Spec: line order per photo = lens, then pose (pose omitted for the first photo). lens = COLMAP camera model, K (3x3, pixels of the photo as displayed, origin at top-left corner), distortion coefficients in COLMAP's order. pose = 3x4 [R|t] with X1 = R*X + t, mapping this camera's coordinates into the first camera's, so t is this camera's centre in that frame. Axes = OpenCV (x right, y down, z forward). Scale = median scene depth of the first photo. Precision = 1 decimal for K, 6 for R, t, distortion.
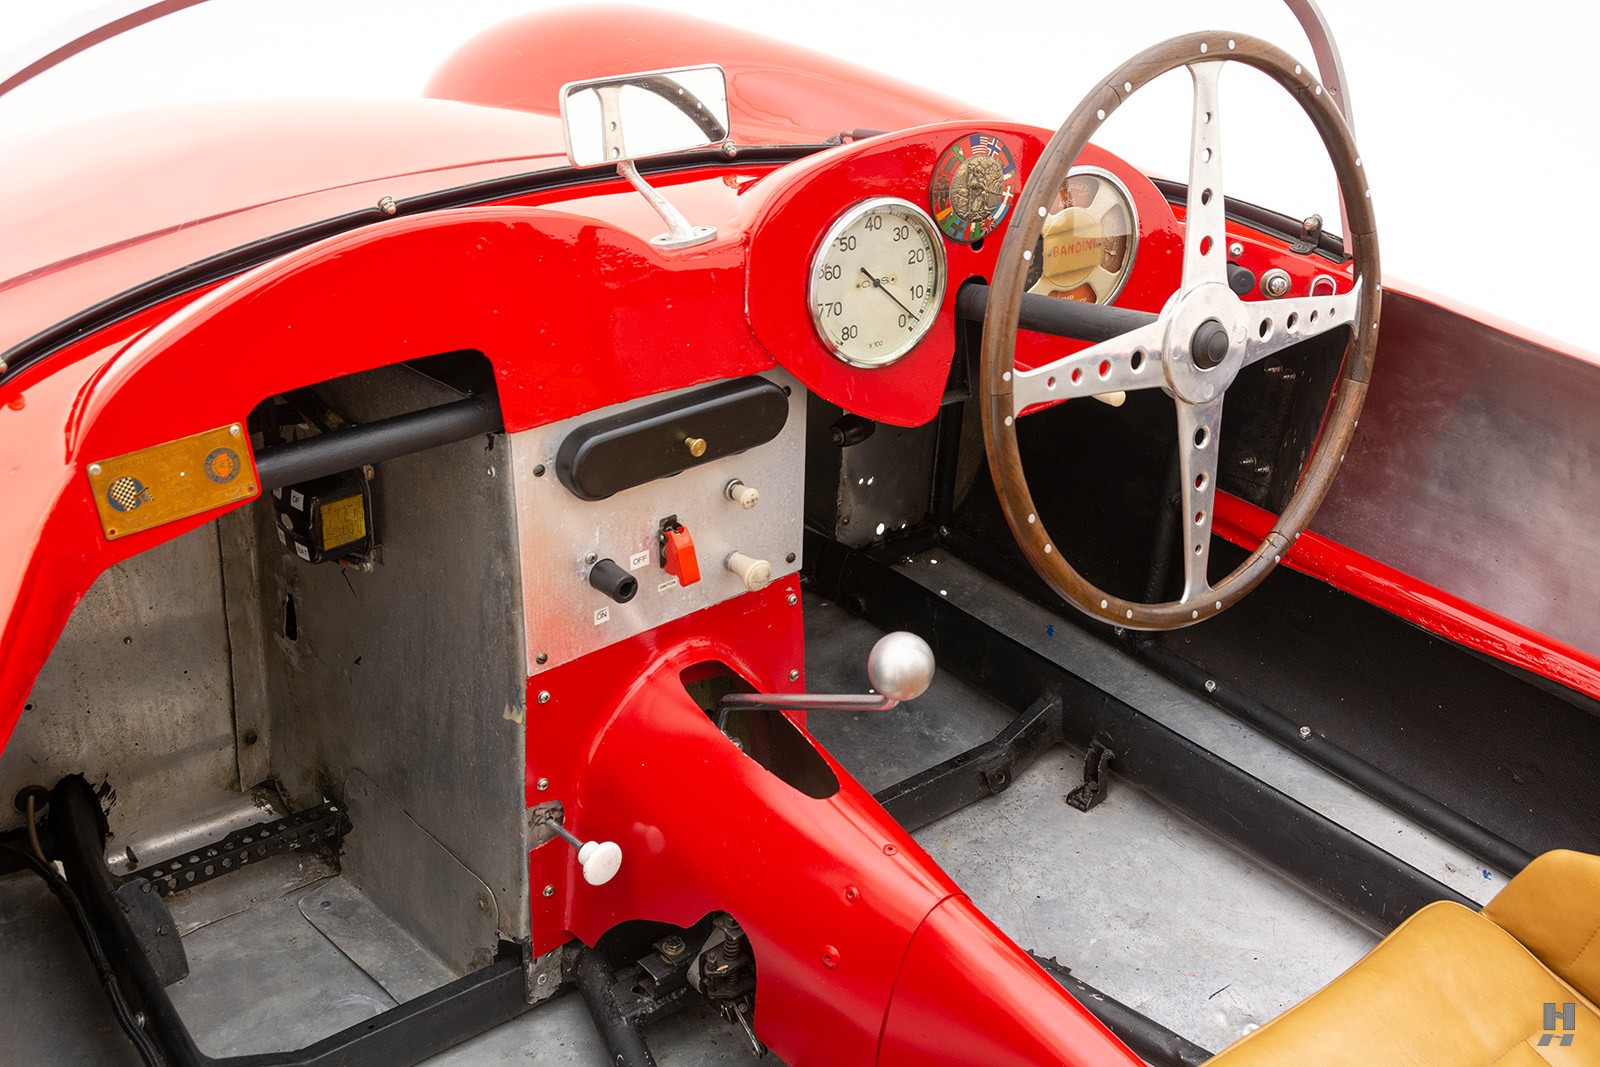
lens RADIAL K [[1657.6, 0, 800.0], [0, 1657.6, 533.5], [0, 0, 1]] dist [-0.005686, -0.001888]
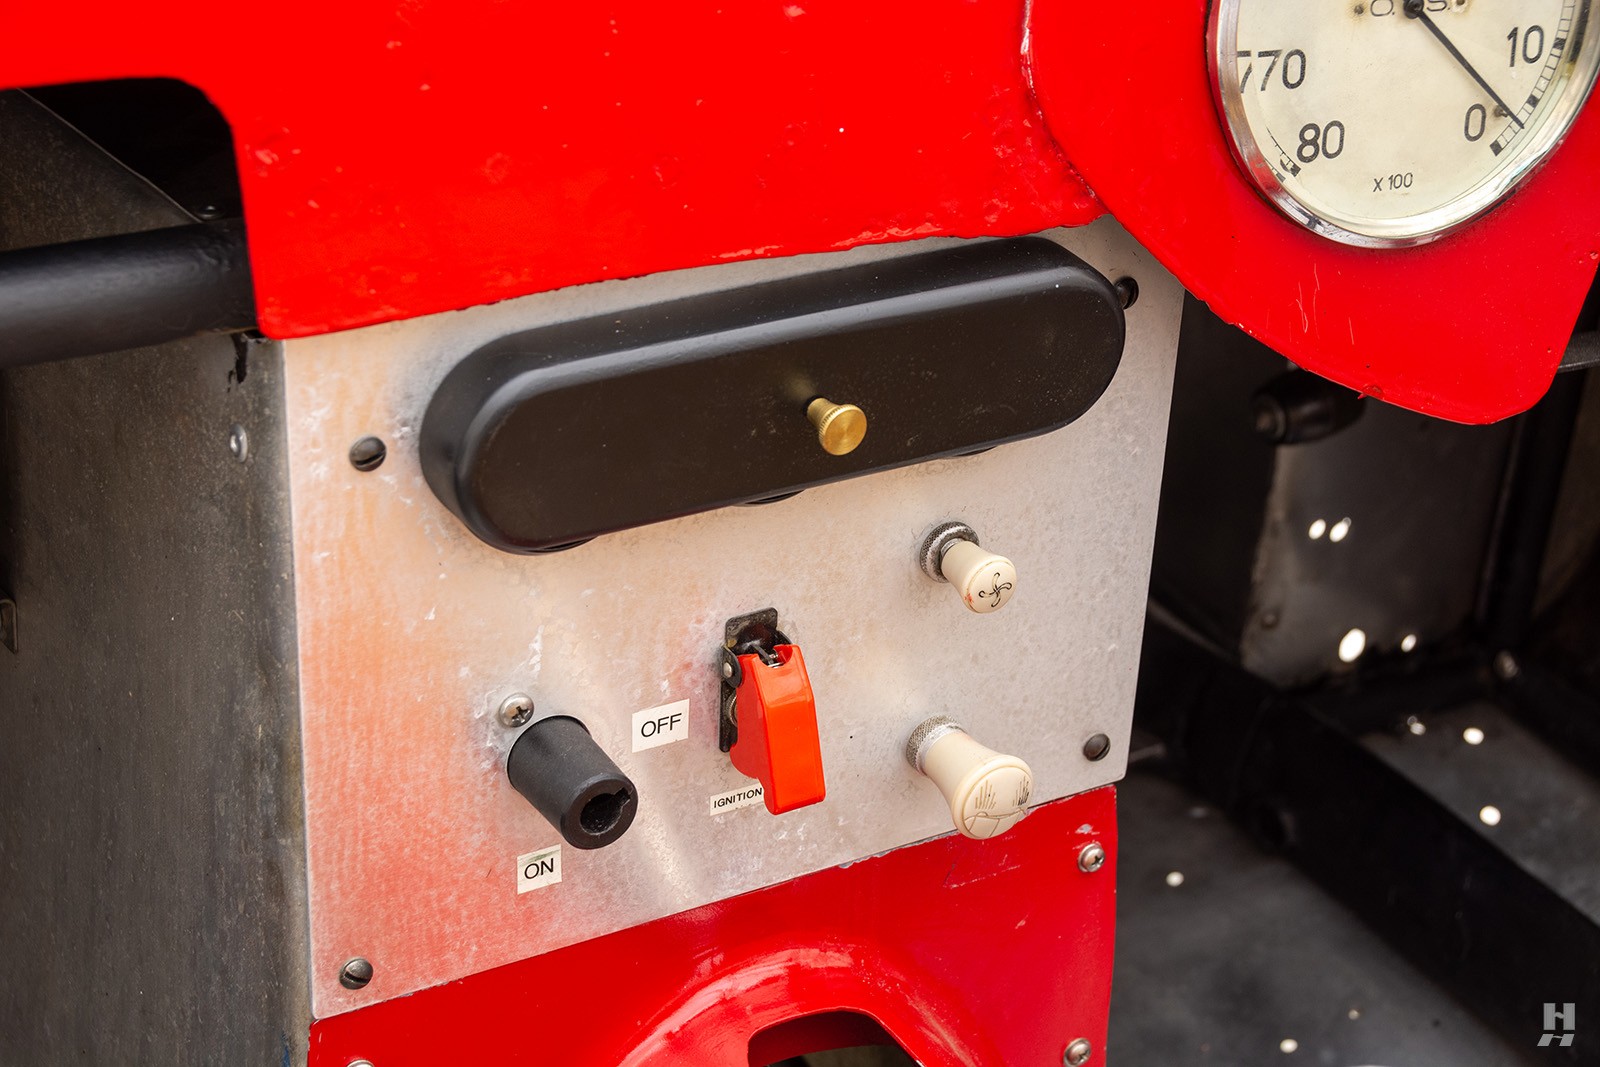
lens RADIAL K [[2895.6, 0, 800.0], [0, 2895.6, 533.5], [0, 0, 1]] dist [-0.039473, -0.049884]
pose [[0.984971, 0.101914, -0.139448, 0.015063], [-0.101860, 0.994770, 0.007547, -0.032182], [0.139488, 0.006771, 0.990201, 0.381683]]
